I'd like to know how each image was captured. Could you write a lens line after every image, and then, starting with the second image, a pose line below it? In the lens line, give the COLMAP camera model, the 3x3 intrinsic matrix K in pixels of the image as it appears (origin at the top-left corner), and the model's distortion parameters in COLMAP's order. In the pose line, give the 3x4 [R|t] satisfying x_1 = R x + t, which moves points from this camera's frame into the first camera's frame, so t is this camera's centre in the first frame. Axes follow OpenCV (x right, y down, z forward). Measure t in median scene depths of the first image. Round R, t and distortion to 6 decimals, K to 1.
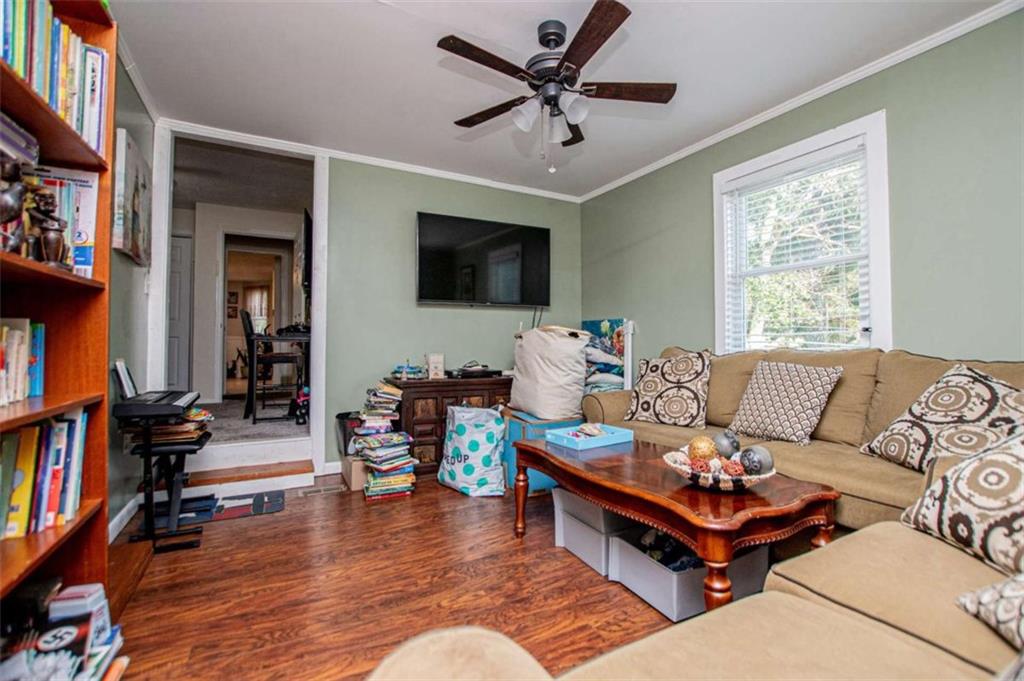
lens RADIAL K [[453.9, 0, 516.5], [0, 453.9, 339.3], [0, 0, 1]] dist [-0.024527, -0.000057]
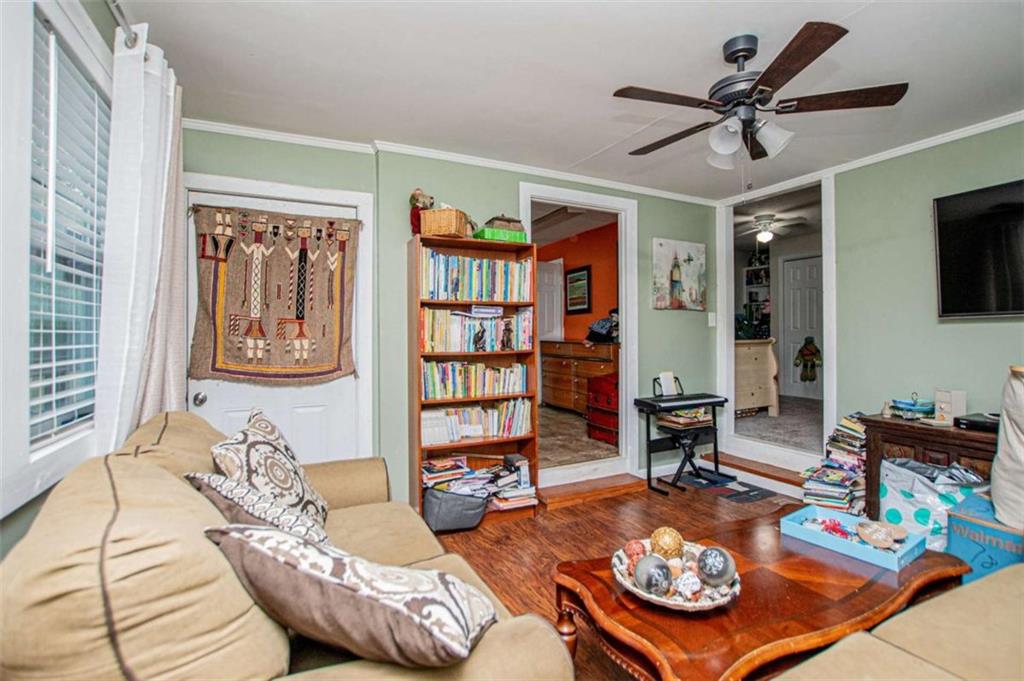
lens RADIAL K [[453.9, 0, 516.5], [0, 453.9, 339.3], [0, 0, 1]] dist [-0.024527, -0.000057]
pose [[-0.038112, 0.003347, -0.999268, 0.718670], [0.020958, 0.999777, 0.002549, -0.083091], [0.999054, -0.020845, -0.038174, 0.427448]]
